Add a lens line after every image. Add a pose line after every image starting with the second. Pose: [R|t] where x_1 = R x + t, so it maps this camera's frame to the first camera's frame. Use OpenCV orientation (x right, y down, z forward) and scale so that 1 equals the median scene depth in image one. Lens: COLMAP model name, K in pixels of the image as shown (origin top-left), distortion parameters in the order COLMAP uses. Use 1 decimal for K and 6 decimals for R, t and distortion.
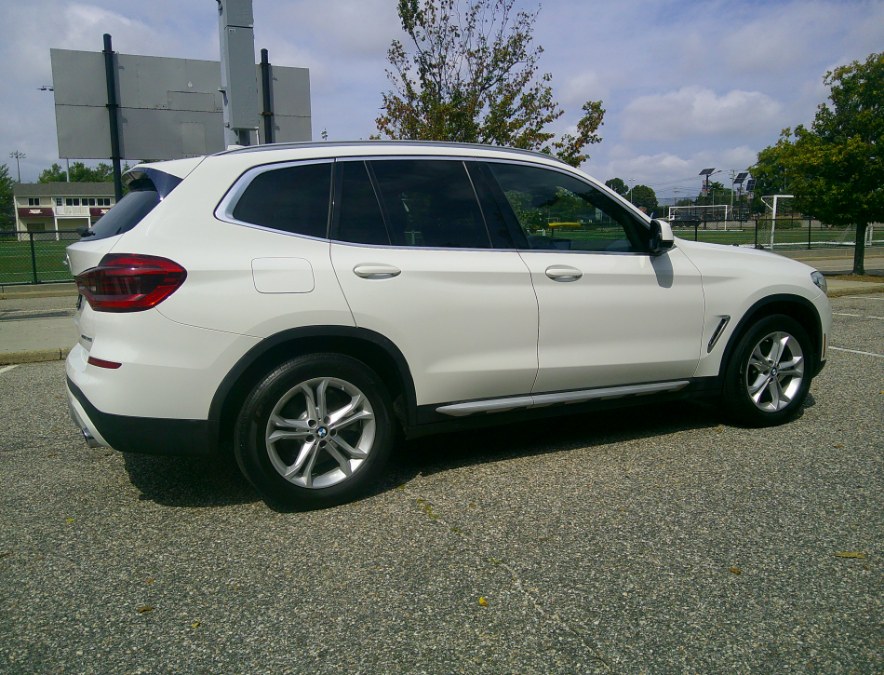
lens RADIAL K [[735.8, 0, 441.5], [0, 735.8, 329.4], [0, 0, 1]] dist [0.059177, -0.141542]
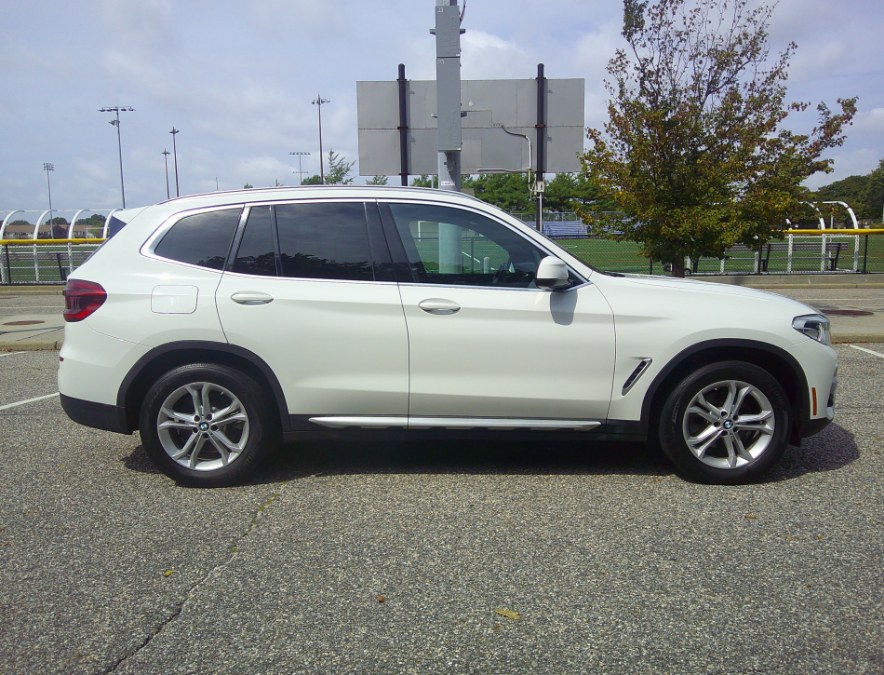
lens RADIAL K [[735.5, 0, 438.8], [0, 735.5, 337.1], [0, 0, 1]] dist [0.053110, -0.136609]
pose [[0.892779, 0.067260, -0.445445, 0.629133], [-0.063407, 0.997709, 0.023567, -0.055992], [0.446010, 0.007205, 0.894999, 0.052036]]
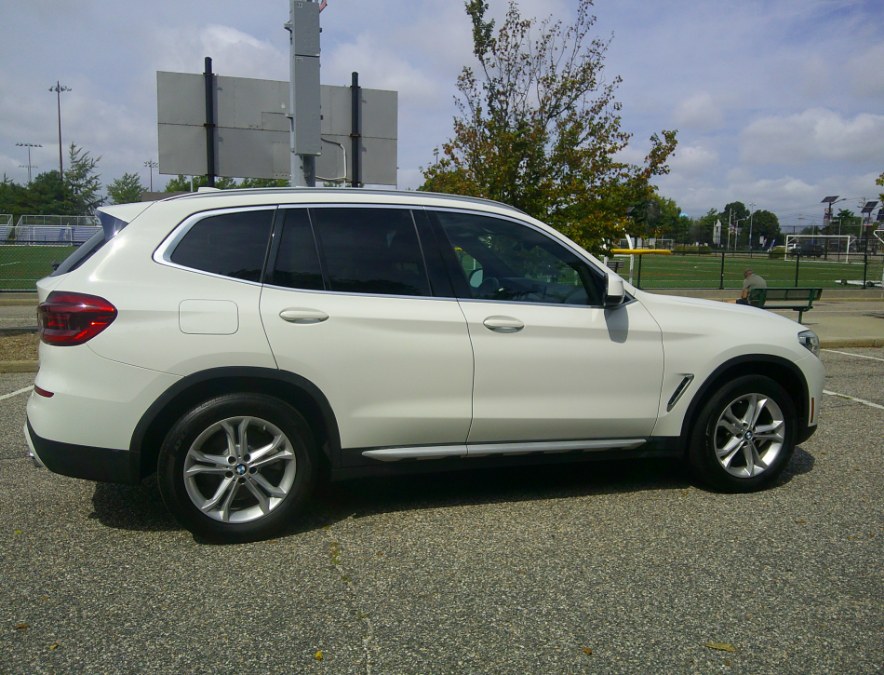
lens RADIAL K [[742.7, 0, 442.0], [0, 742.7, 337.5], [0, 0, 1]] dist [0.050780, -0.133198]
pose [[0.988907, 0.052127, -0.139092, 0.217110], [-0.053953, 0.998499, -0.009387, -0.044062], [0.138394, 0.016787, 0.990235, -0.002927]]
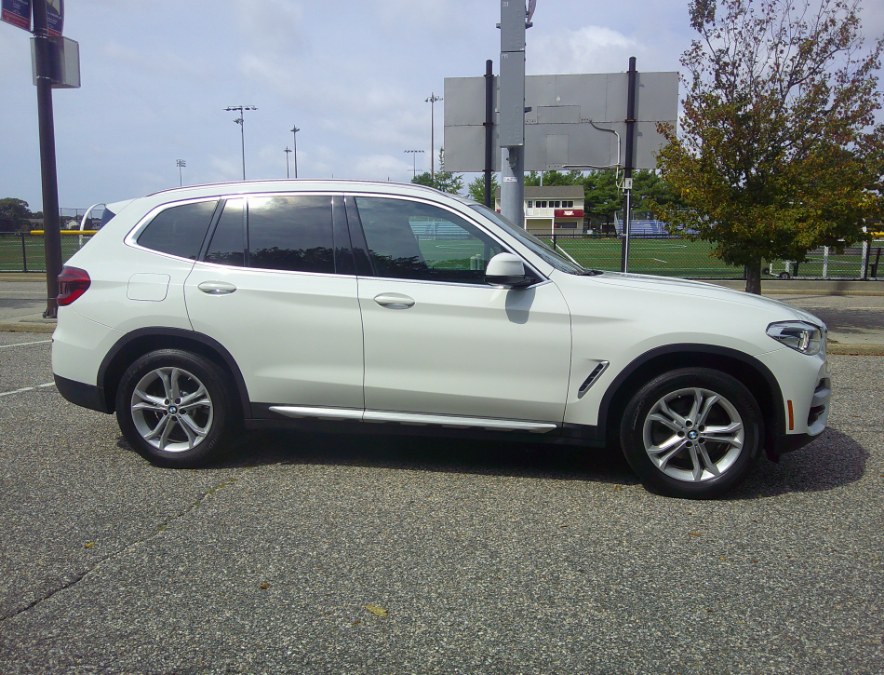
lens RADIAL K [[735.5, 0, 438.8], [0, 735.5, 337.1], [0, 0, 1]] dist [0.053110, -0.136609]
pose [[0.815628, 0.098853, -0.570070, 0.813167], [-0.093290, 0.994873, 0.039042, -0.070928], [0.571007, 0.021338, 0.820668, 0.167038]]
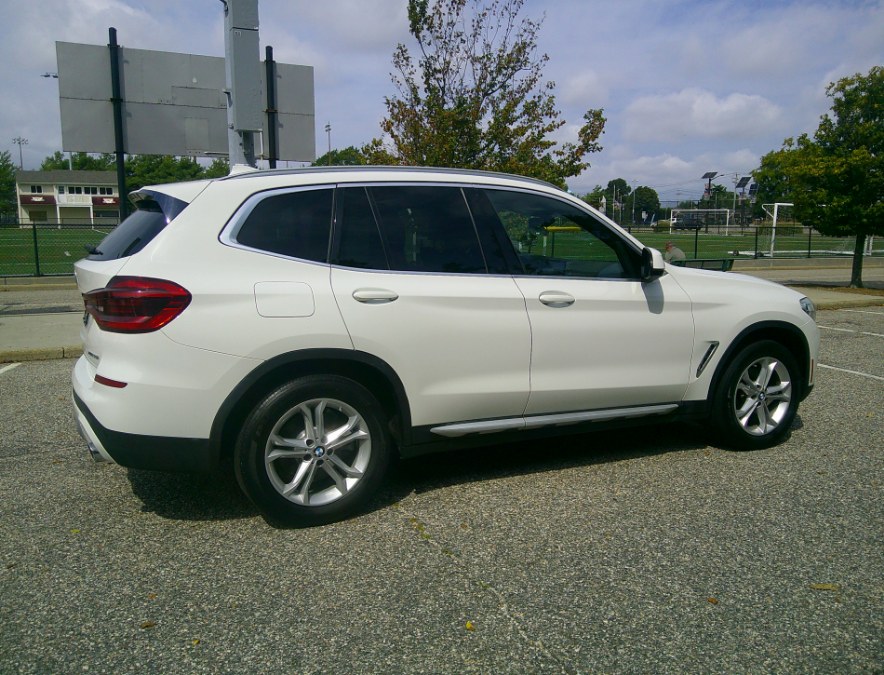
lens RADIAL K [[735.5, 0, 438.8], [0, 735.5, 337.1], [0, 0, 1]] dist [0.053110, -0.136609]
pose [[0.999724, 0.023418, -0.001926, 0.002711], [-0.023385, 0.999601, 0.015818, -0.035452], [0.002295, -0.015769, 0.999873, -0.024607]]
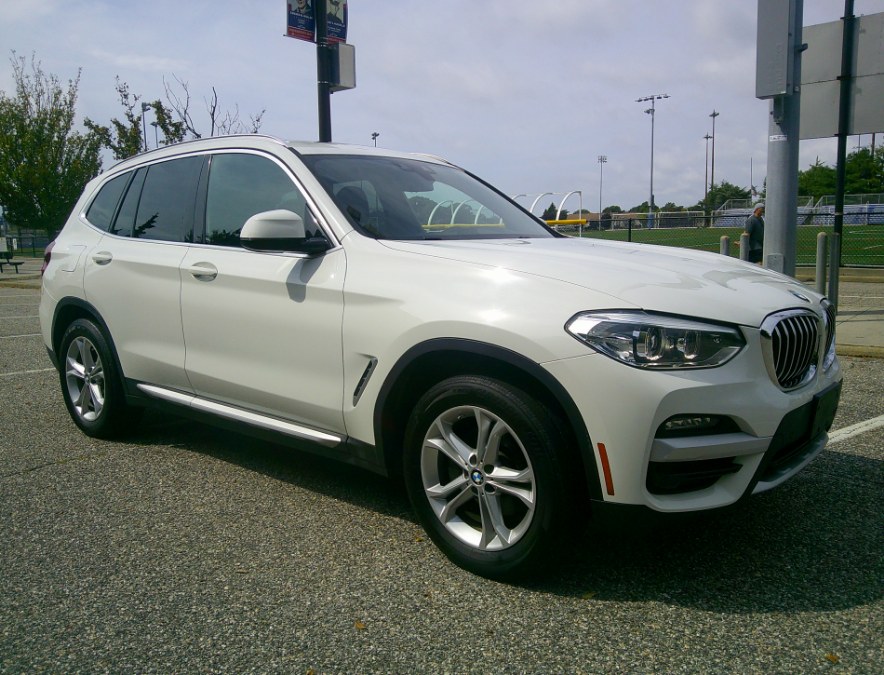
lens RADIAL K [[735.8, 0, 441.5], [0, 735.8, 329.4], [0, 0, 1]] dist [0.059177, -0.141542]
pose [[0.397505, 0.129538, -0.908410, 1.104685], [-0.105984, 0.989841, 0.094773, -0.121976], [0.911459, 0.058604, 0.407196, 0.885509]]
